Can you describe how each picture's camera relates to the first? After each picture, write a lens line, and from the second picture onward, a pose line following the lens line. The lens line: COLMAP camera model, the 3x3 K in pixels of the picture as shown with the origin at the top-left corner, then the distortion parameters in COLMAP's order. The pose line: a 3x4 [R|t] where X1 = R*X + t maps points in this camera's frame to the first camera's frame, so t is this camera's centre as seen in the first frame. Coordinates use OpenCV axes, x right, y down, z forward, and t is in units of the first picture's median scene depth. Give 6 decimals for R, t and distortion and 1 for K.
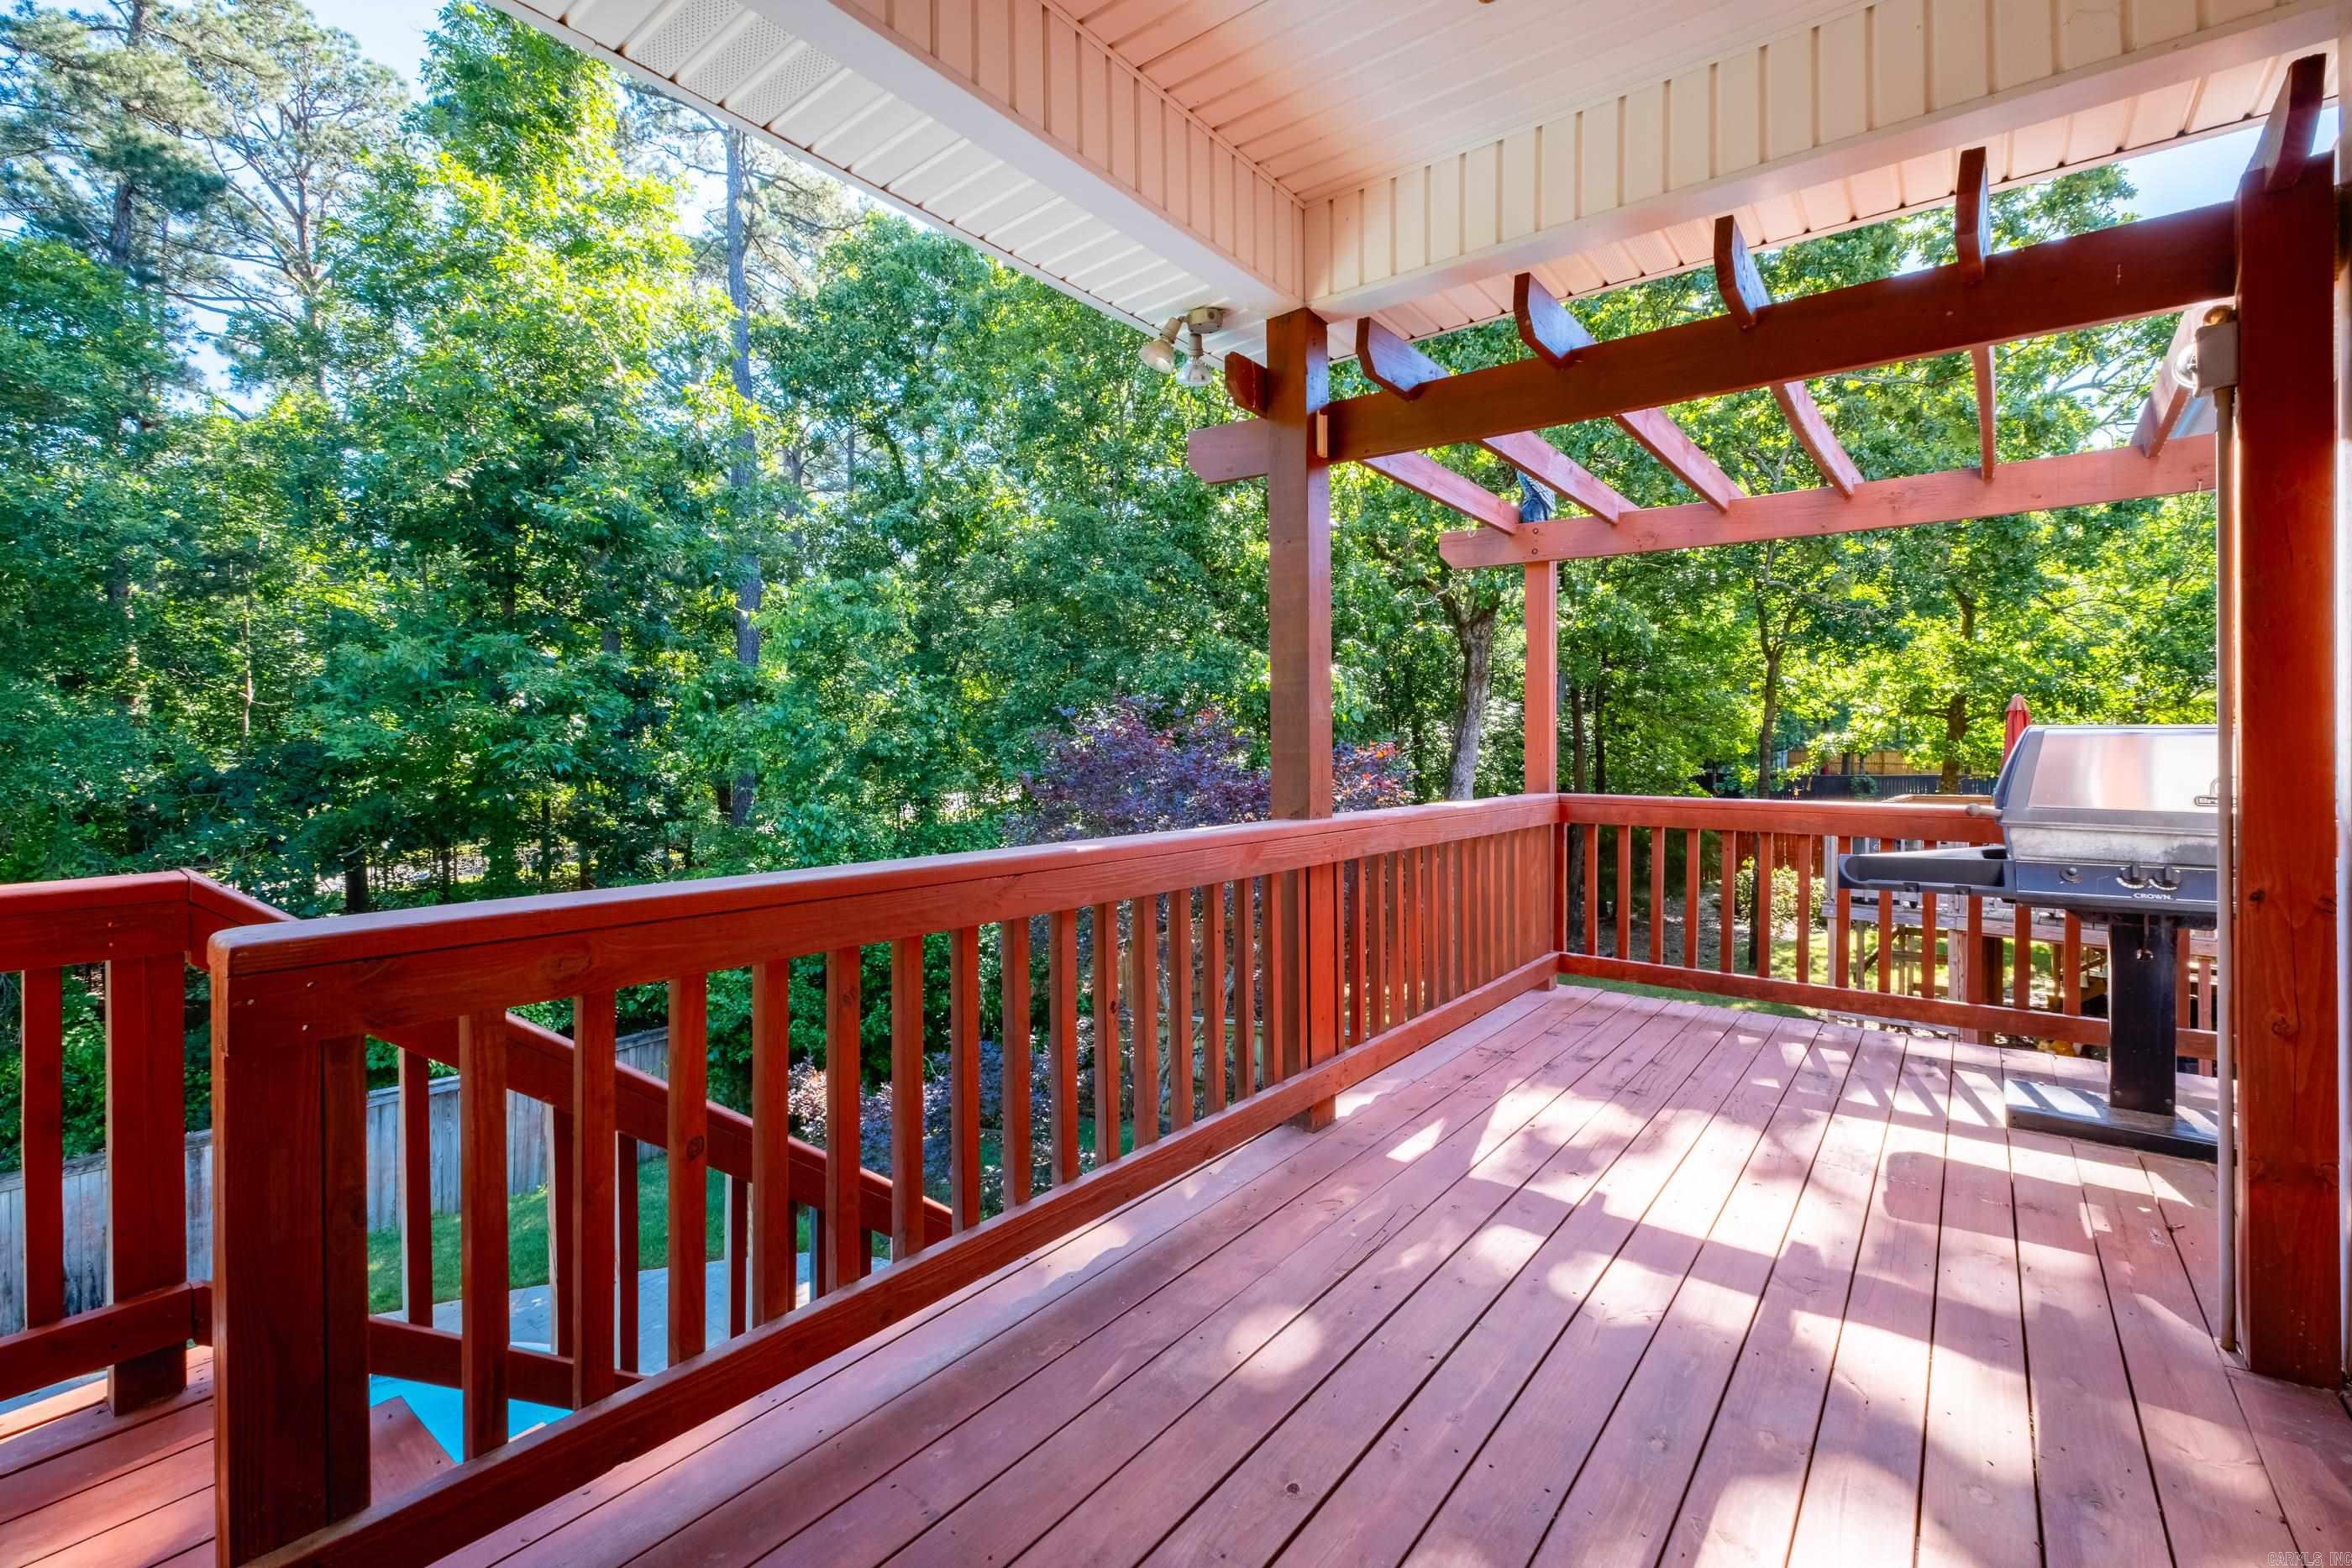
lens RADIAL K [[1023.8, 0, 1181.2], [0, 1023.8, 759.5], [0, 0, 1]] dist [0.002696, -0.001065]
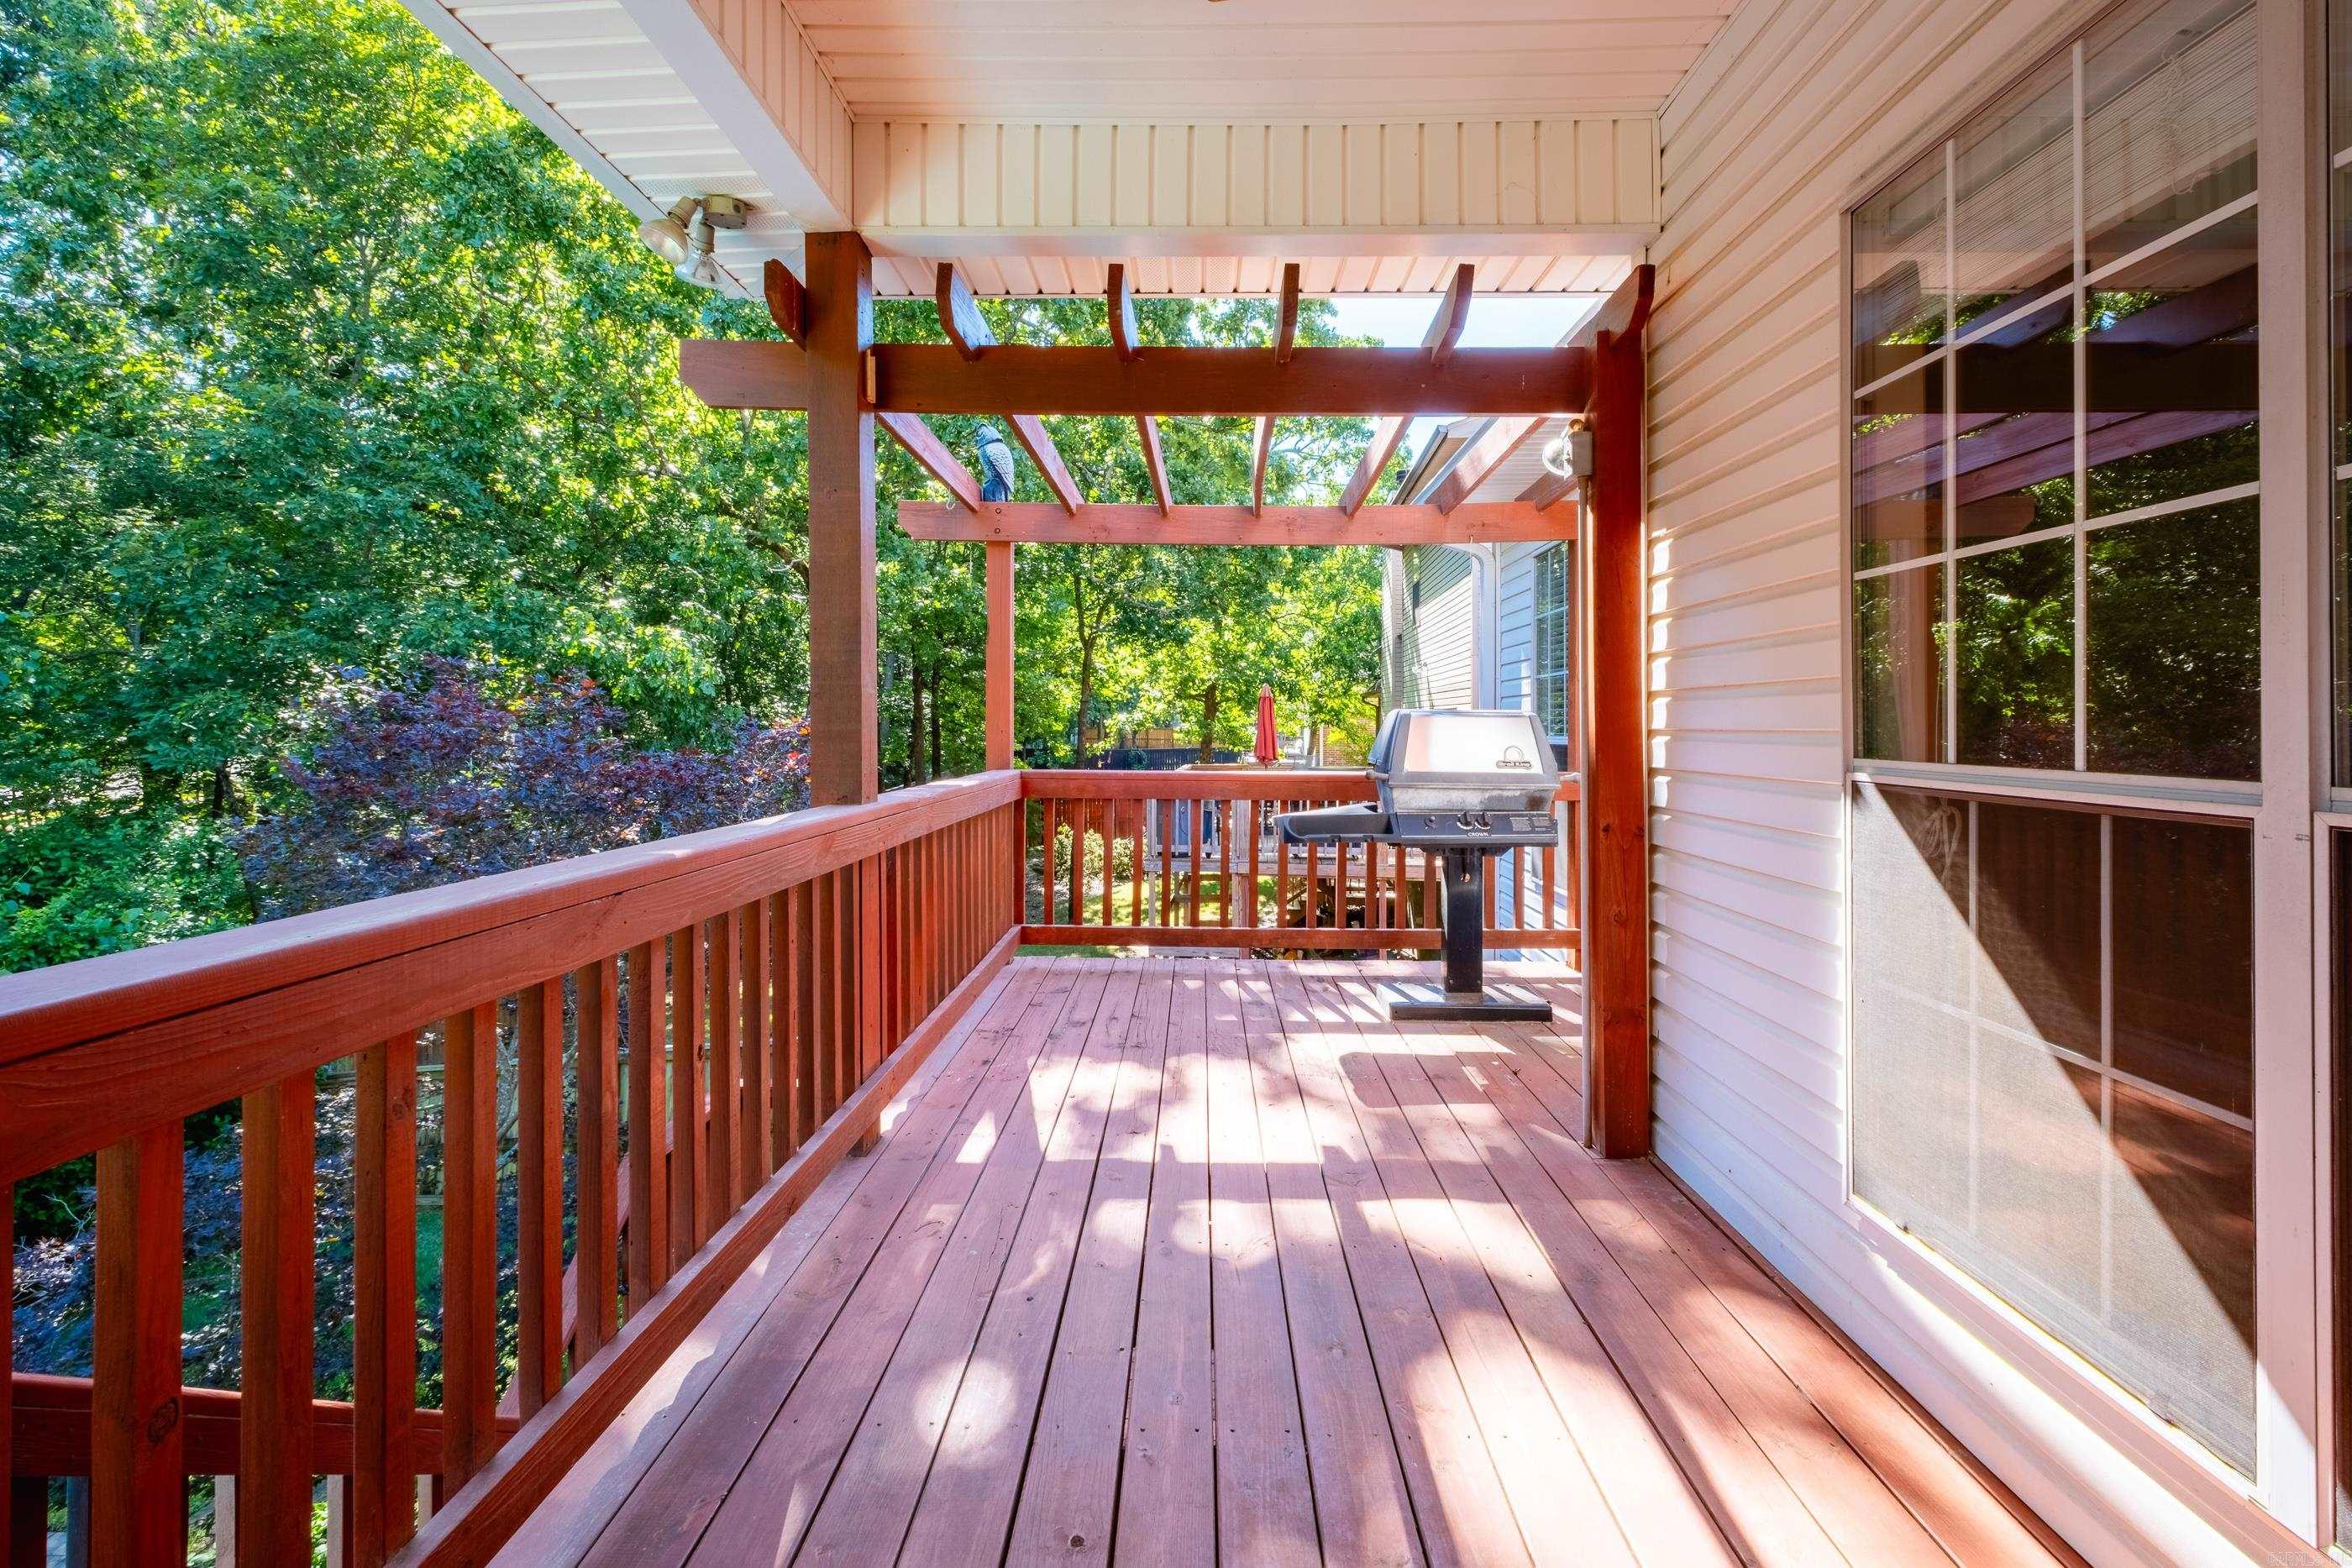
lens RADIAL K [[1044.6, 0, 1177.9], [0, 1044.6, 723.9], [0, 0, 1]] dist [0.014913, -0.010760]
pose [[0.802490, 0.003928, 0.596653, -0.187629], [0.003419, 0.999932, -0.011181, -0.000700], [-0.596656, 0.011013, 0.802422, 0.097712]]
